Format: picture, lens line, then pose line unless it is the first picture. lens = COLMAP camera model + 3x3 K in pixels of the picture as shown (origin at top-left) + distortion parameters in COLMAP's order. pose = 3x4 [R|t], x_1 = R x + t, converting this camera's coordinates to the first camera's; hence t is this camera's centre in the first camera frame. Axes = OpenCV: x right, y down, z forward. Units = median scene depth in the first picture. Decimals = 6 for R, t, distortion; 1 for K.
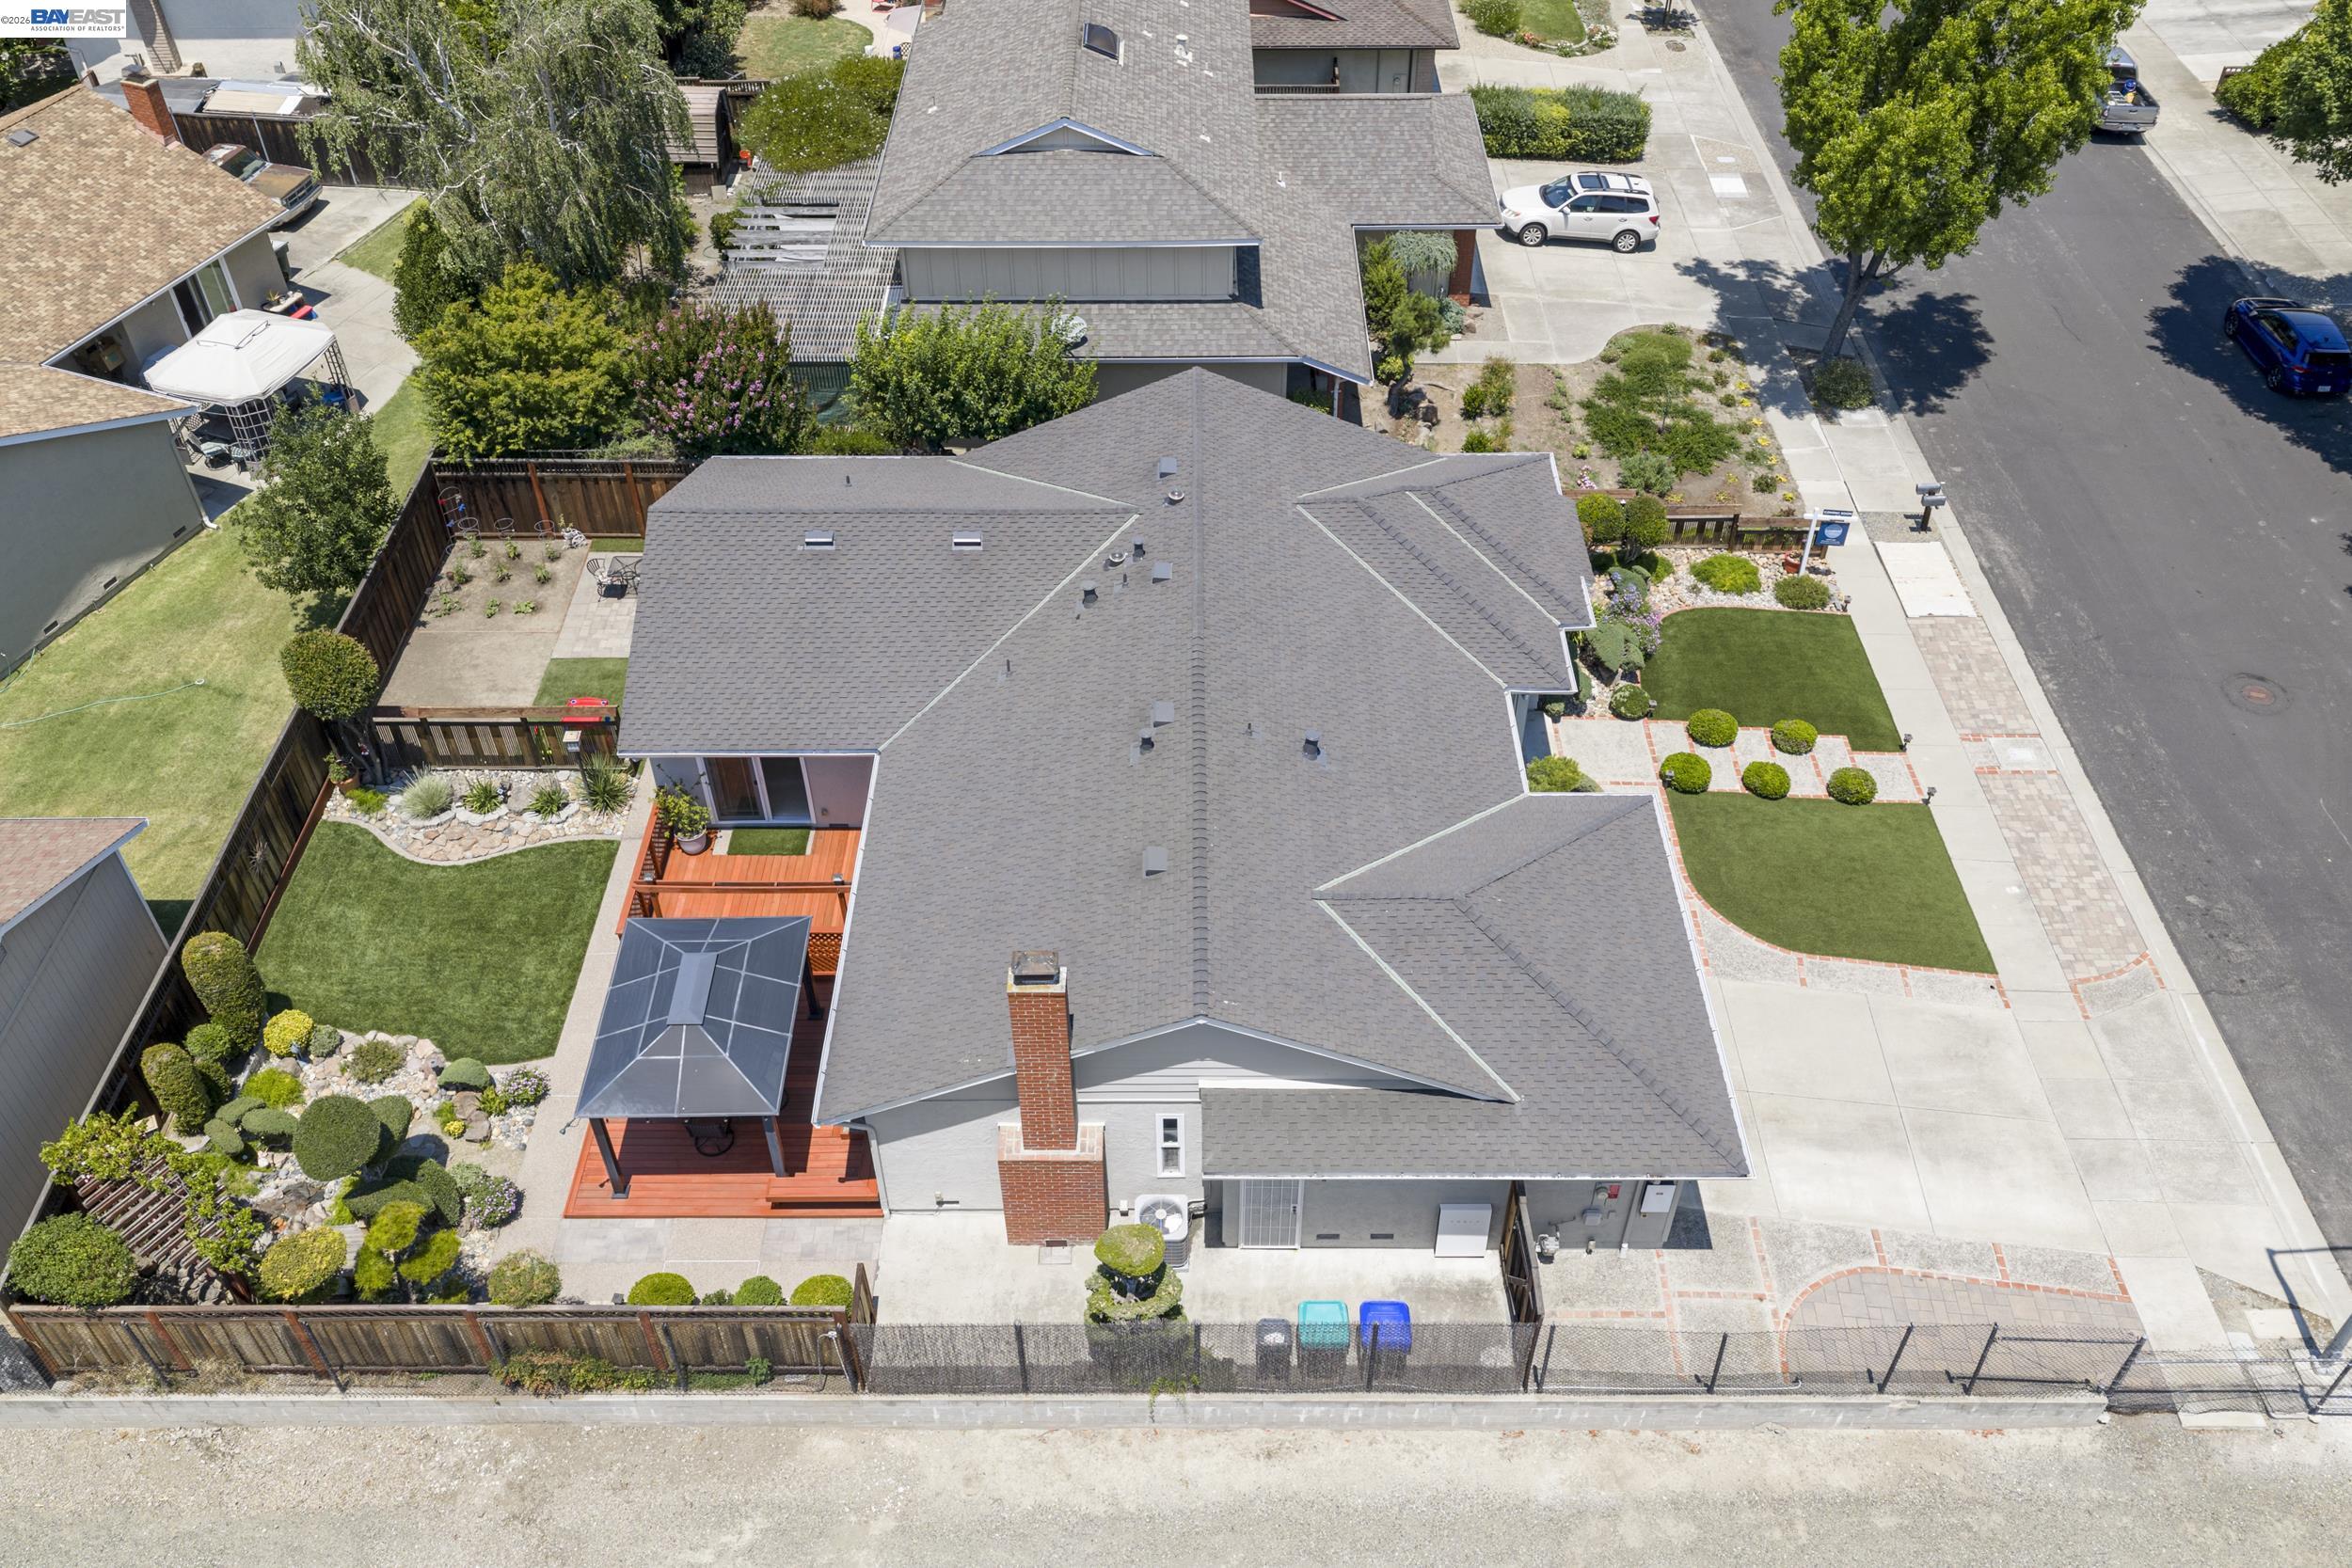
lens RADIAL K [[1938.0, 0, 1180.1], [0, 1938.0, 788.1], [0, 0, 1]] dist [0.019319, -0.030523]
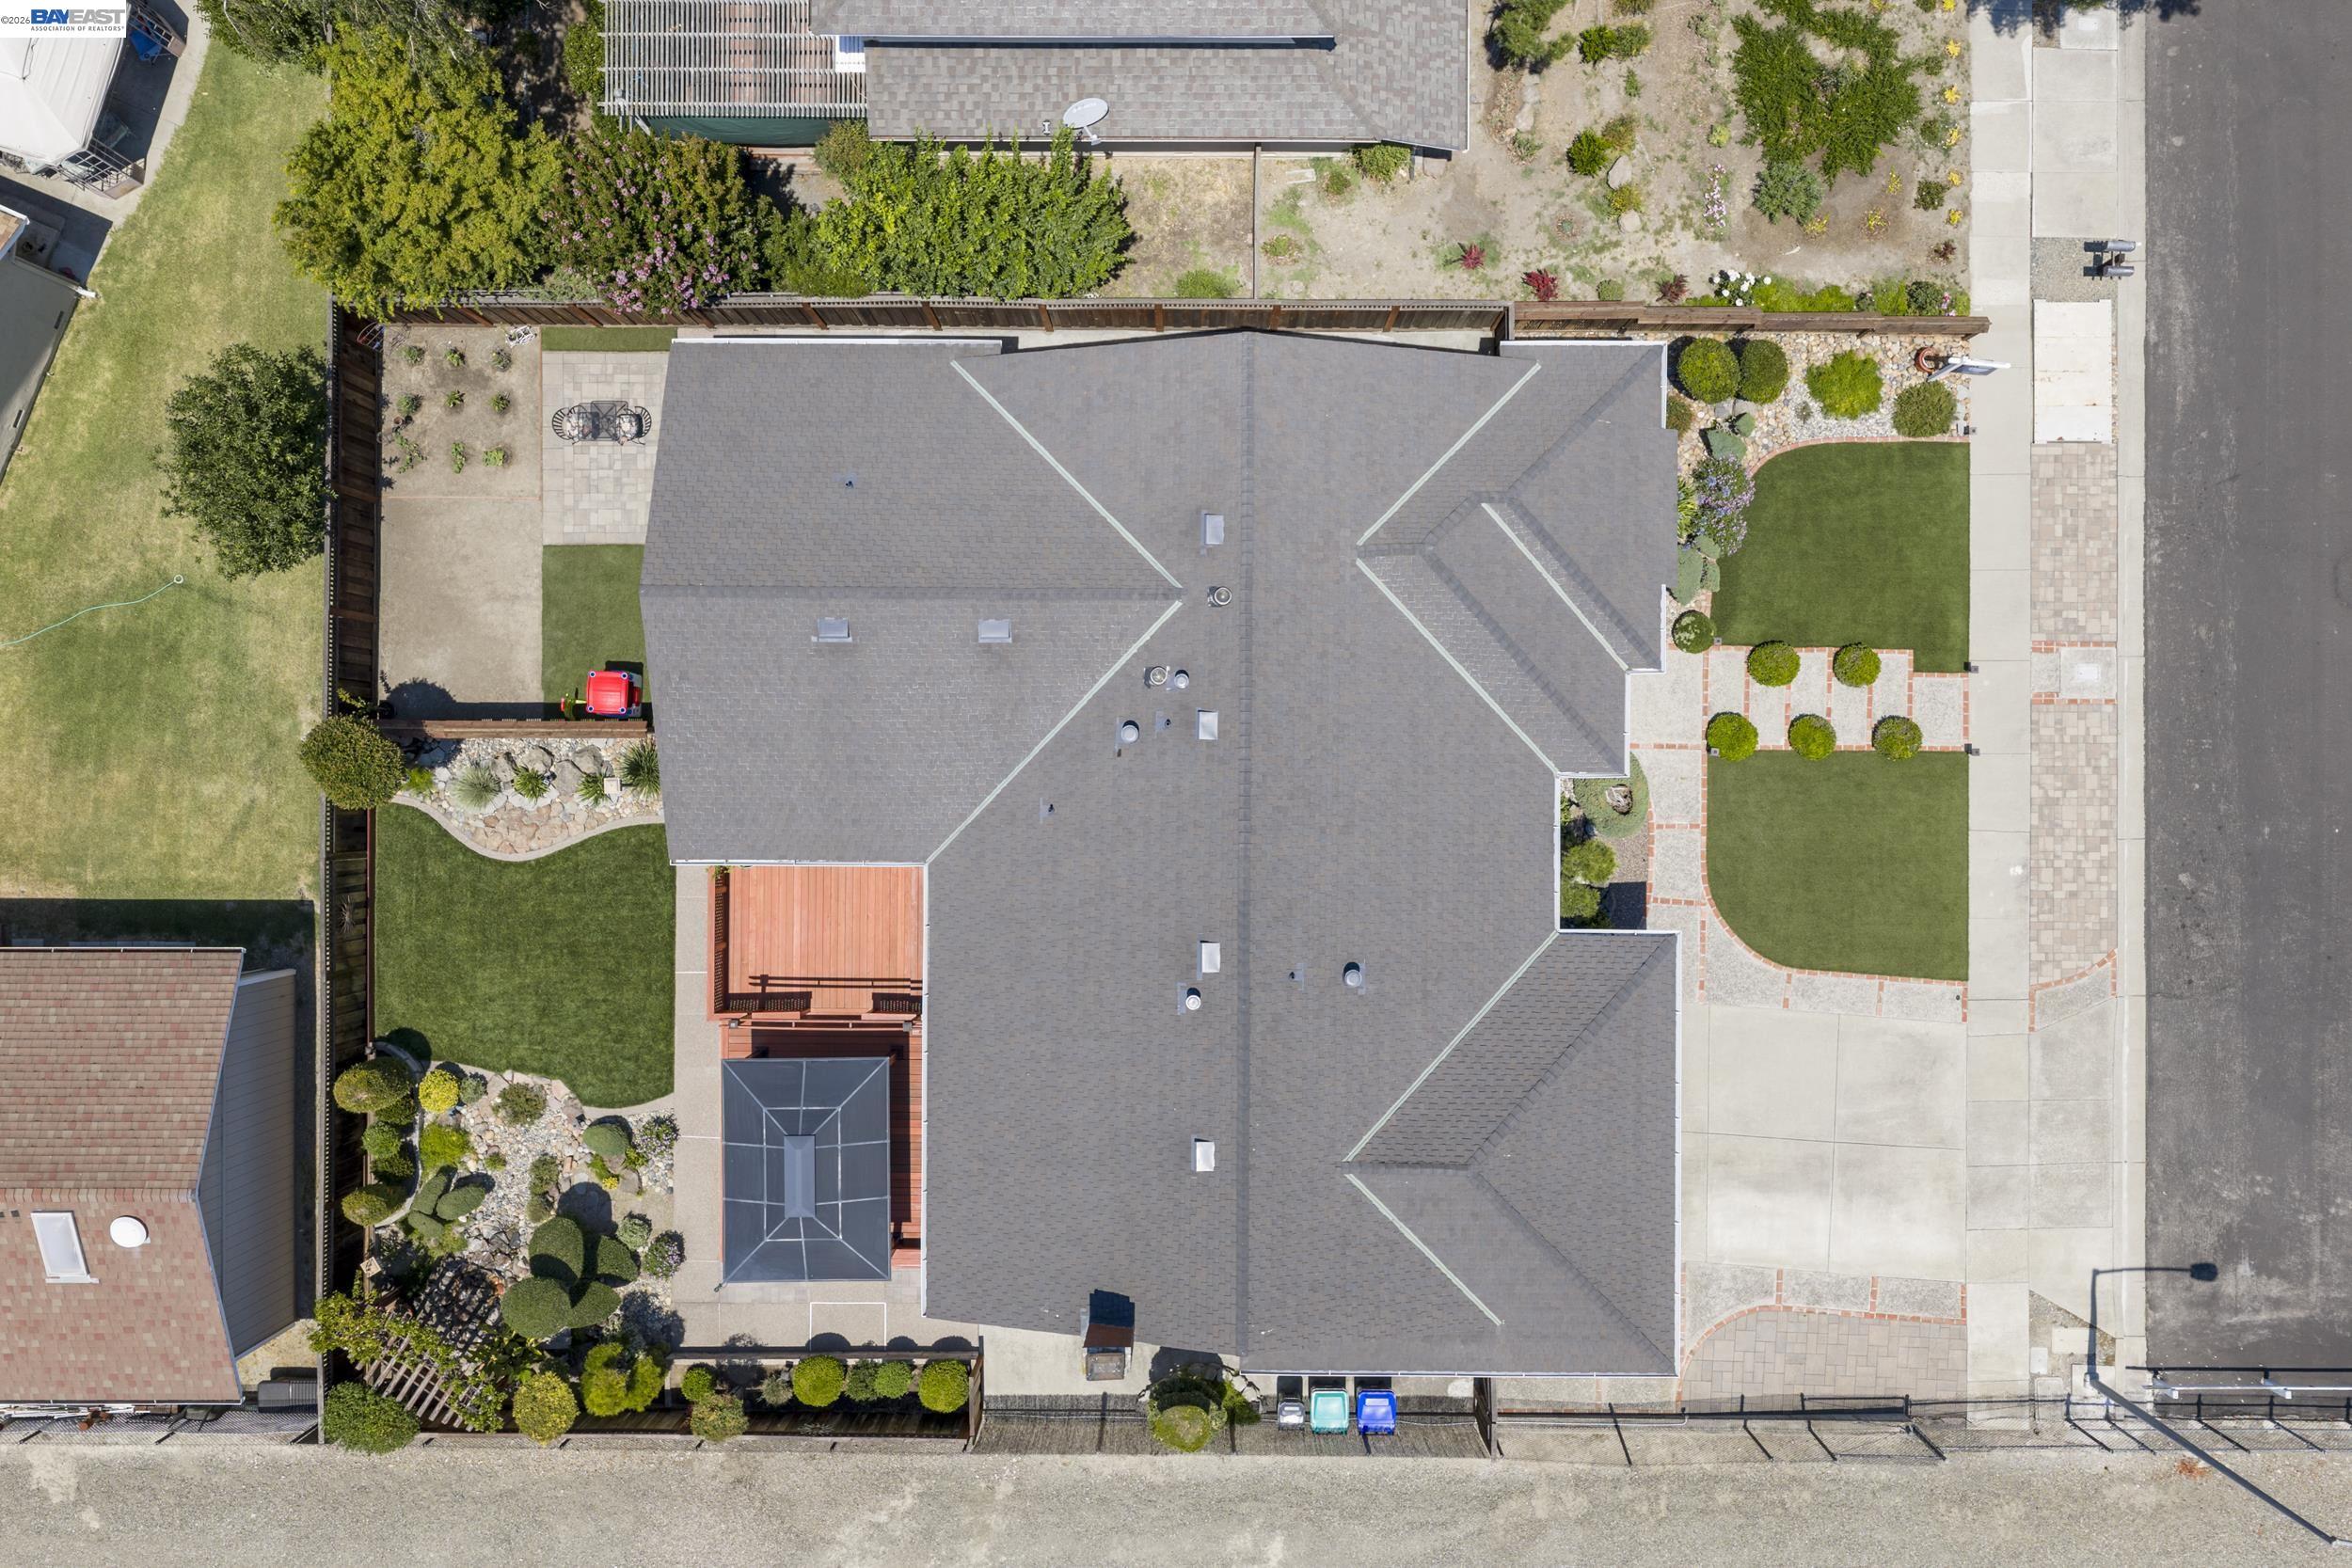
lens RADIAL K [[1938.0, 0, 1180.1], [0, 1938.0, 788.1], [0, 0, 1]] dist [0.019319, -0.030523]
pose [[0.999991, 0.003648, -0.002341, -0.020650], [-0.000780, 0.682612, 0.730780, -0.788196], [0.004264, -0.730772, 0.682609, 0.335712]]
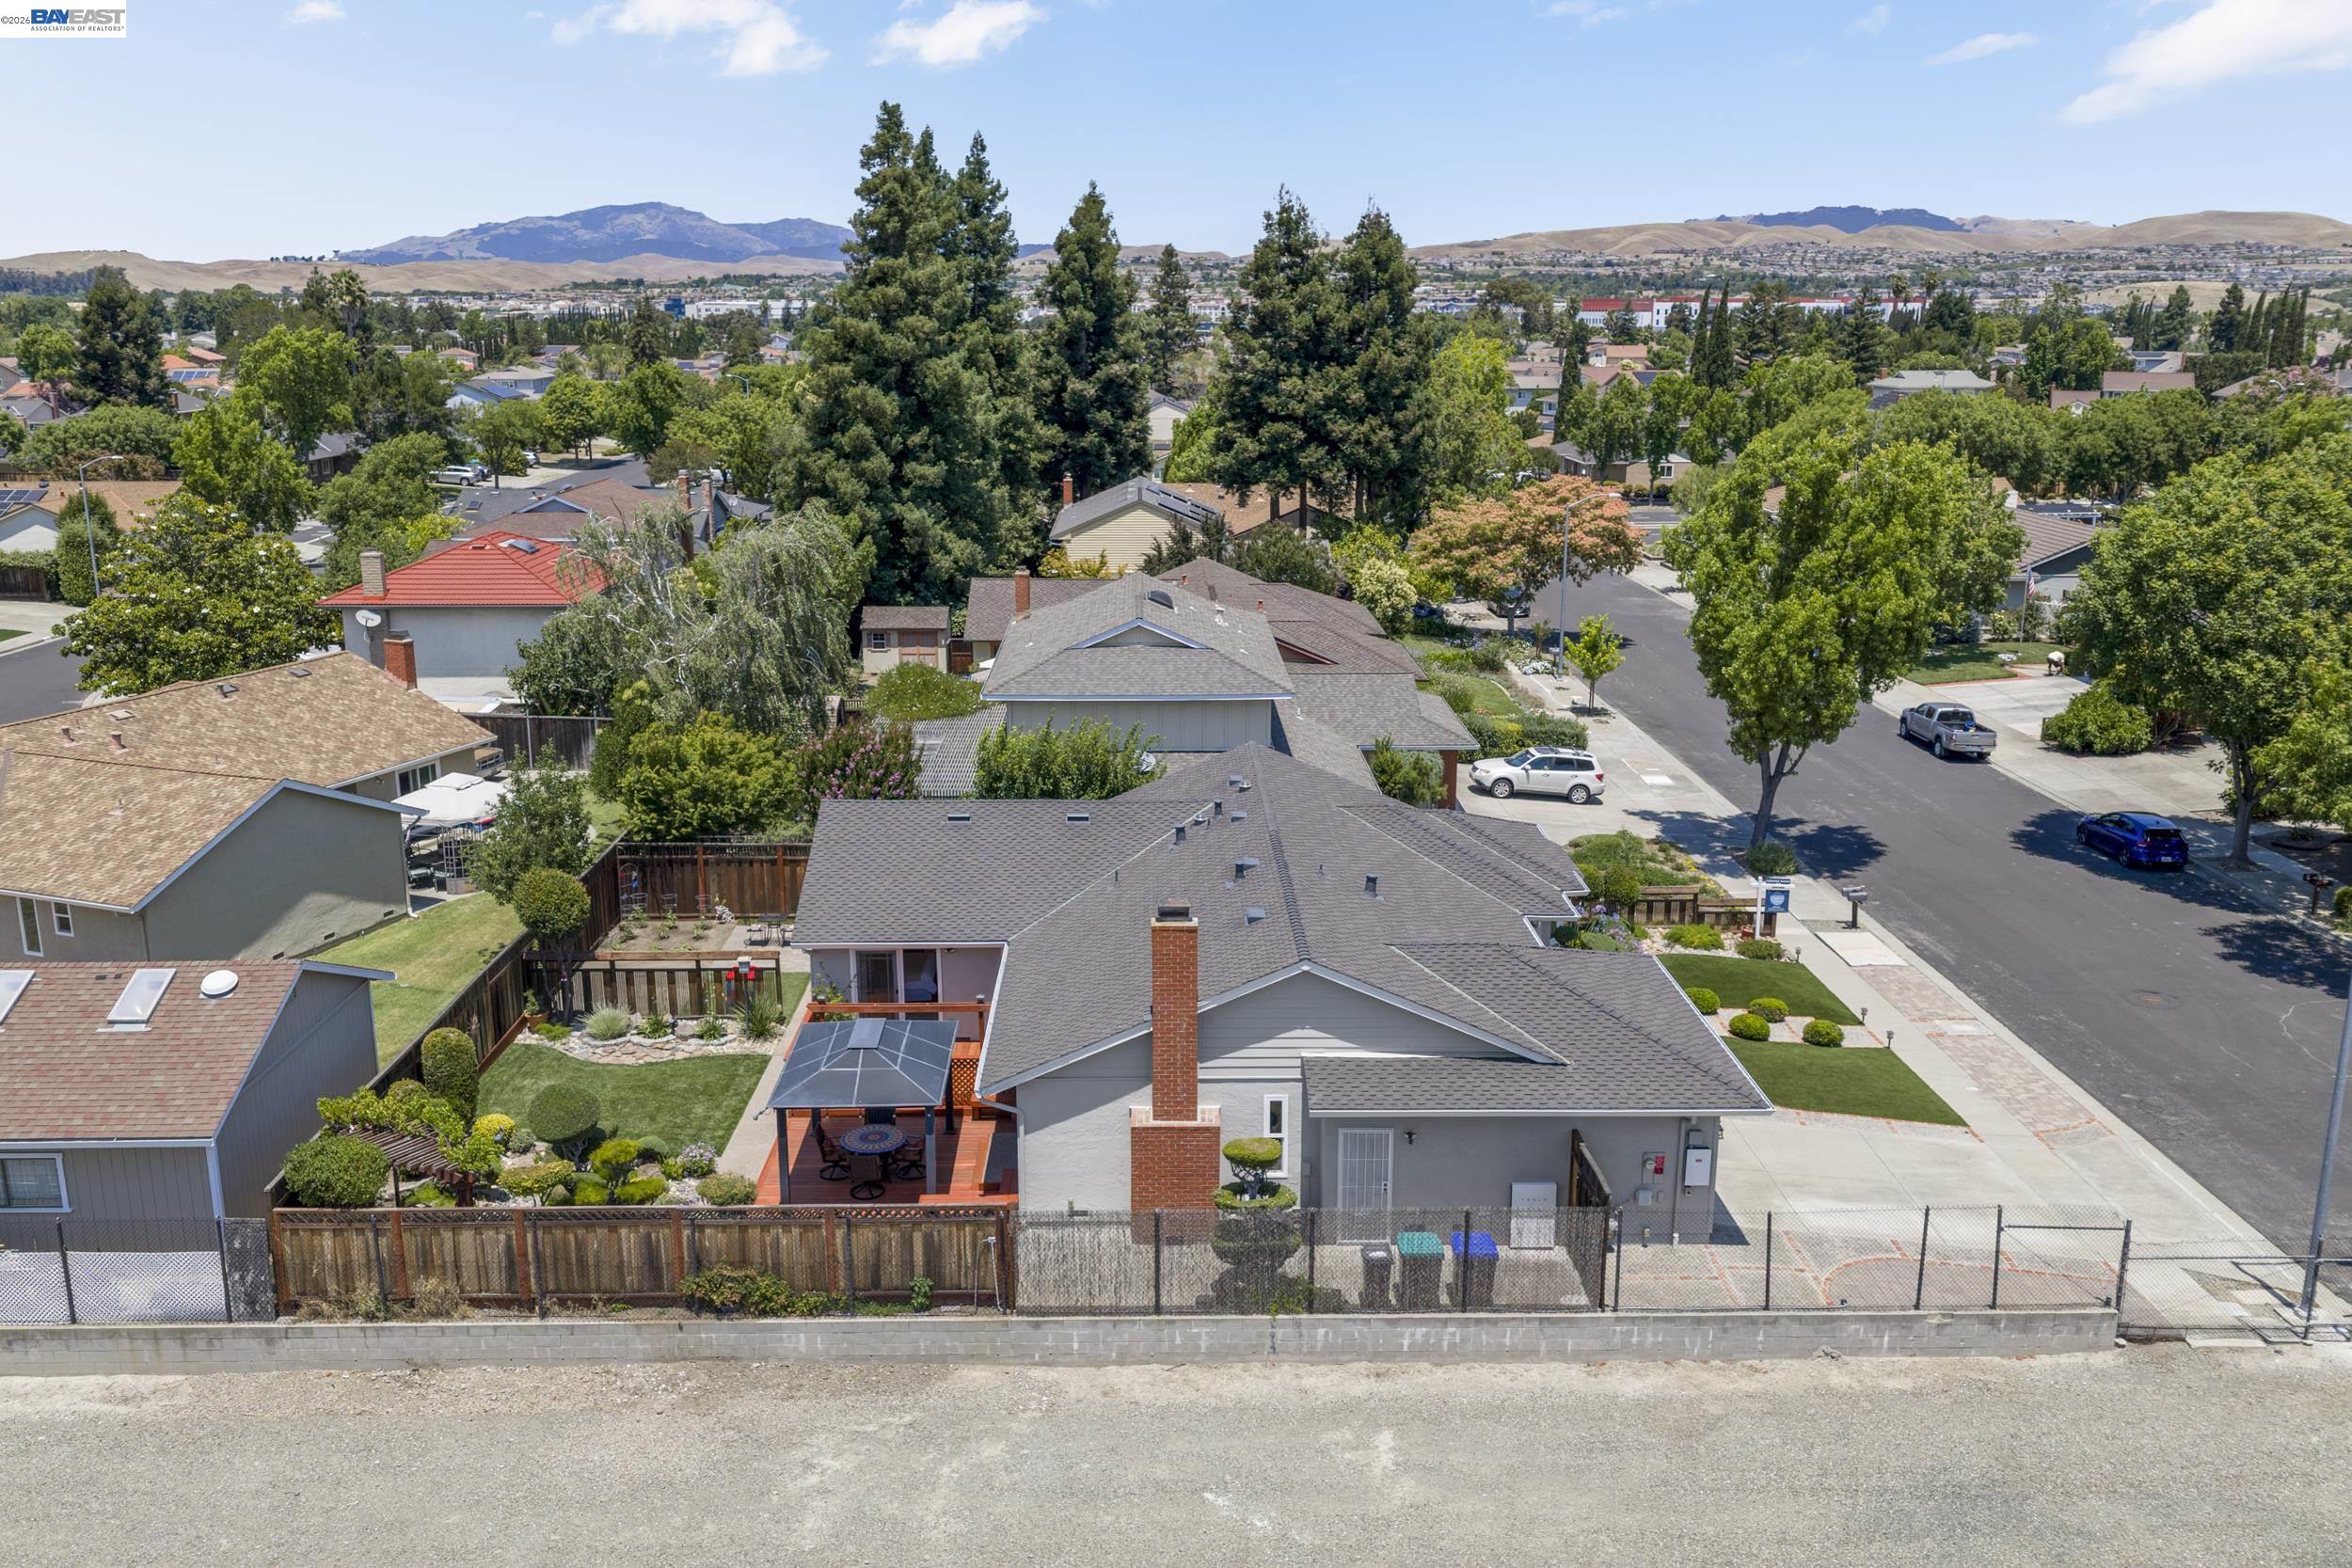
lens RADIAL K [[1938.0, 0, 1180.1], [0, 1938.0, 788.1], [0, 0, 1]] dist [0.019319, -0.030523]
pose [[0.999784, 0.000299, 0.020771, -0.073645], [0.009804, 0.874744, -0.484487, 0.481501], [-0.018315, 0.484586, 0.874552, -0.100797]]
